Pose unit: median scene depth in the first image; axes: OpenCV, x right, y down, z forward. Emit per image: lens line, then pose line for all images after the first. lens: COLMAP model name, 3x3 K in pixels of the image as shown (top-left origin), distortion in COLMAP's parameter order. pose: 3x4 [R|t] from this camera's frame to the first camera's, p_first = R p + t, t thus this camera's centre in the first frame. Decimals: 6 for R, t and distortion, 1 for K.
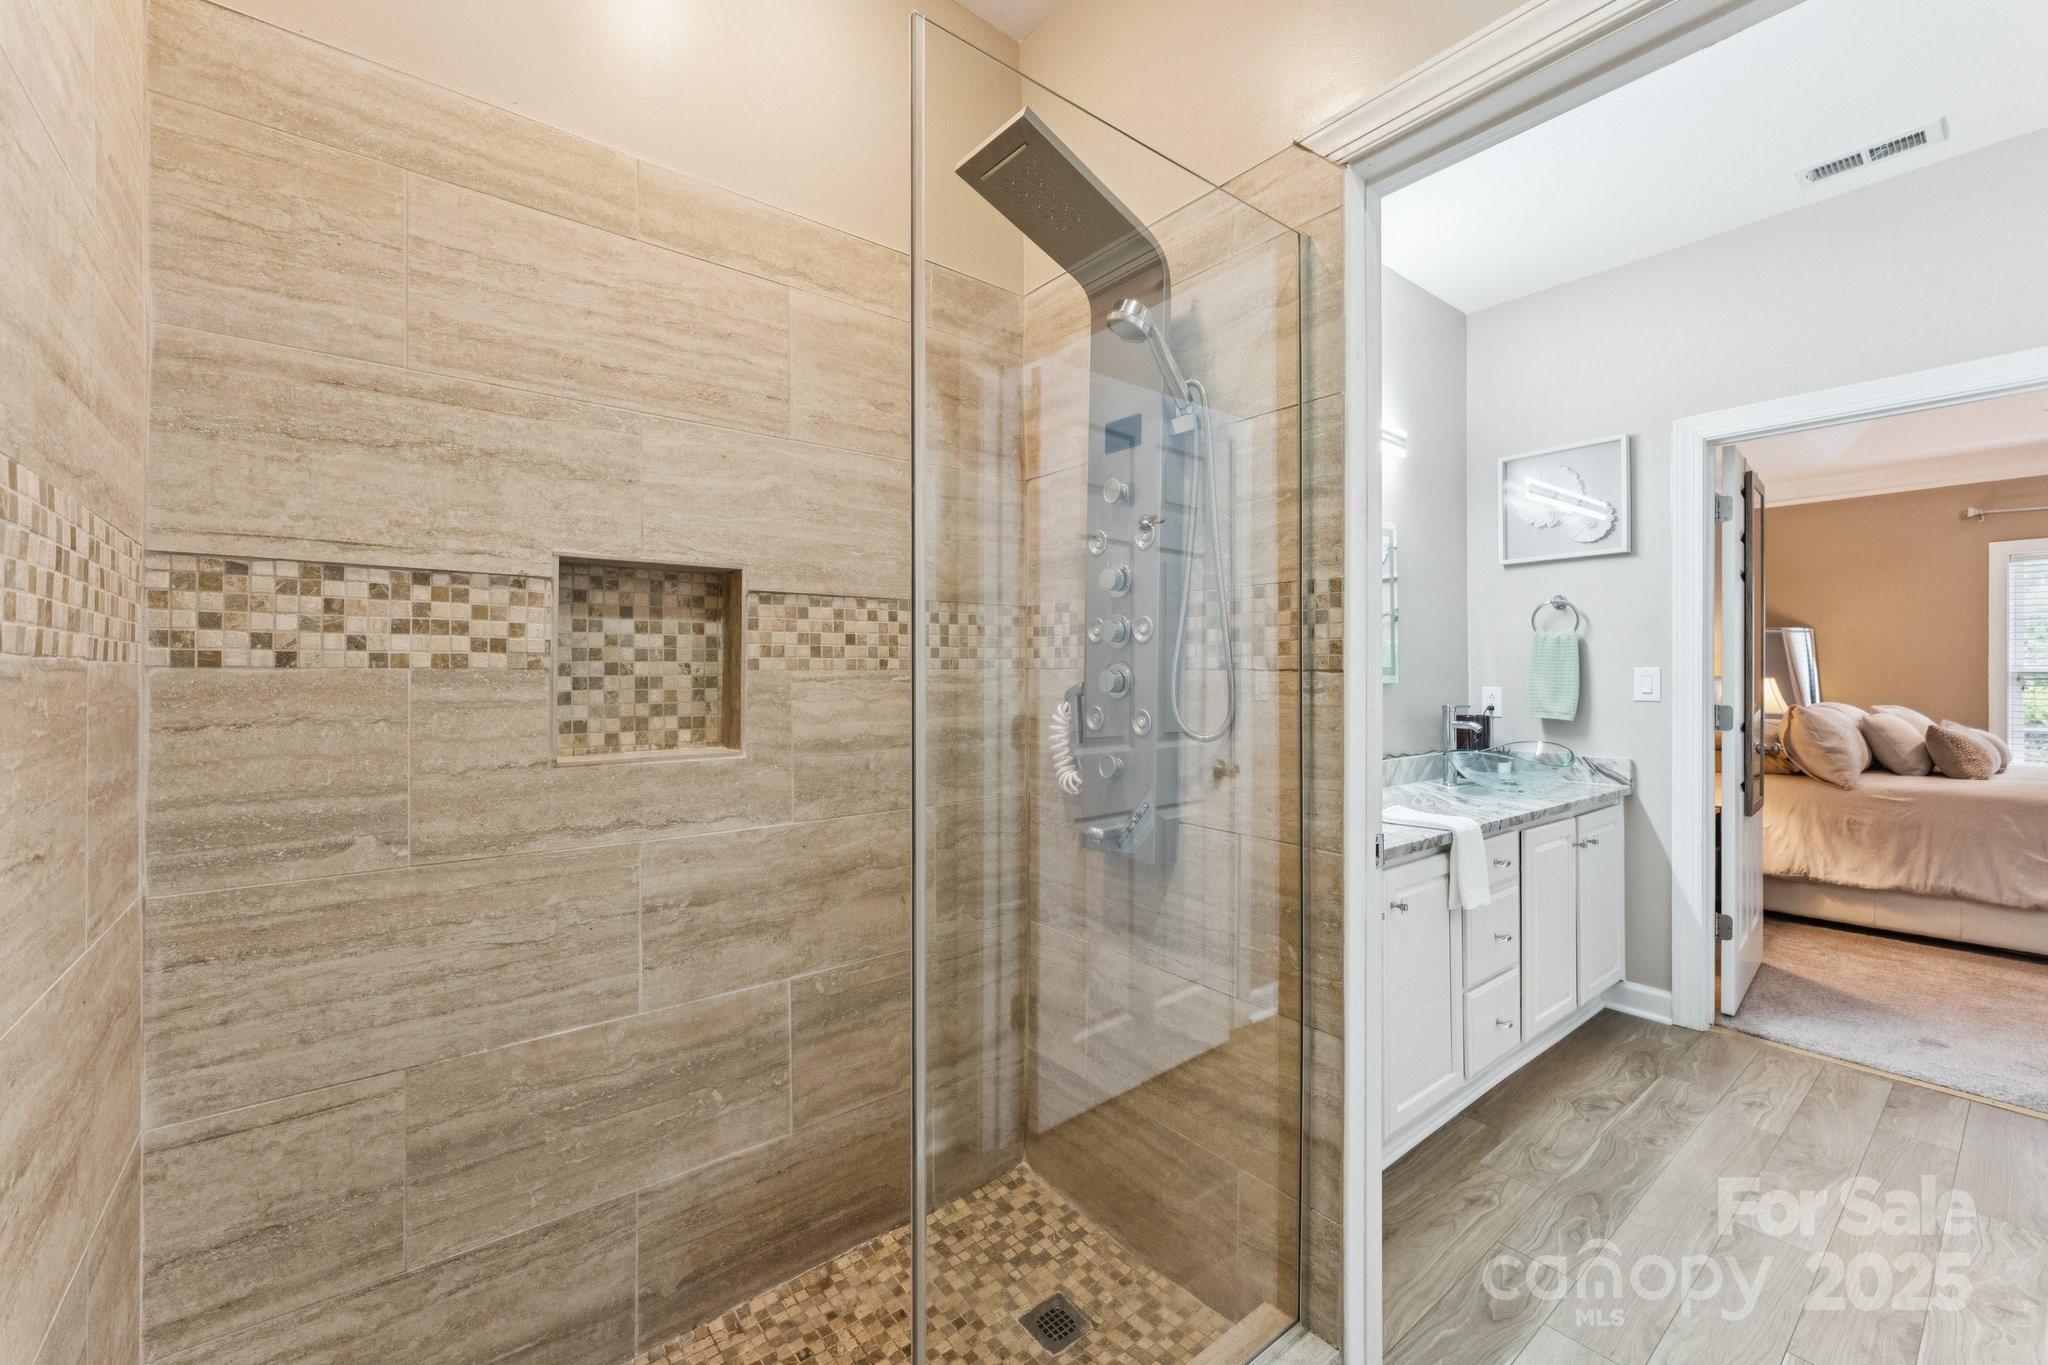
lens RADIAL K [[829.5, 0, 1022.1], [0, 829.5, 677.4], [0, 0, 1]] dist [-0.001710, -0.000078]
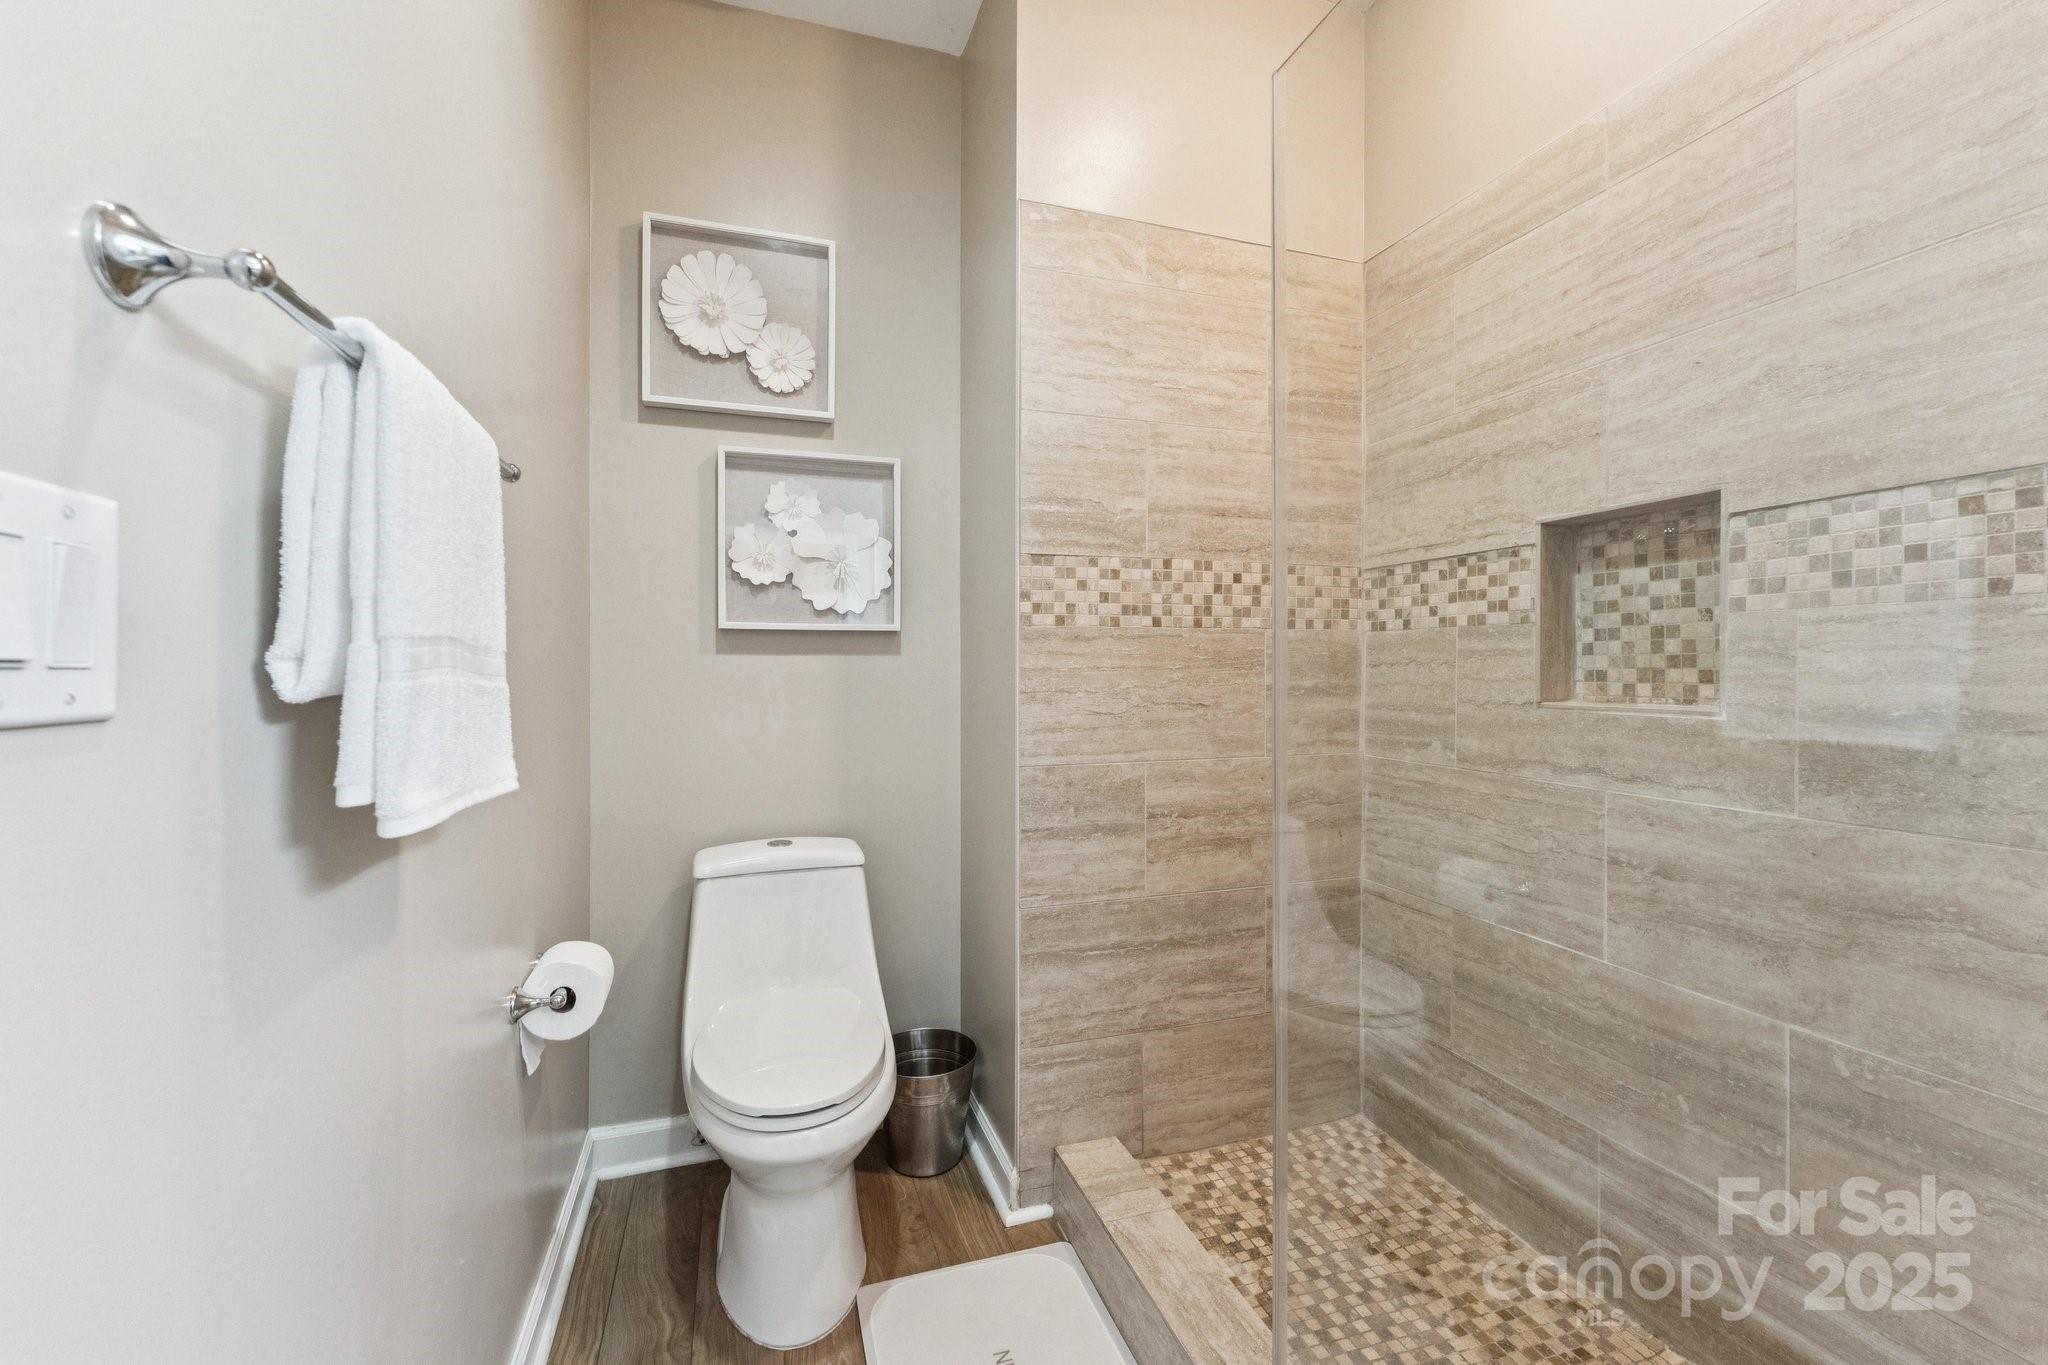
lens RADIAL K [[829.5, 0, 1028.9], [0, 829.5, 667.4], [0, 0, 1]] dist [-0.001710, -0.000078]
pose [[-0.337537, 0.006138, -0.941292, 0.704848], [0.004047, 0.999979, 0.005070, 0.040631], [0.941304, -0.002098, -0.337555, 0.670235]]
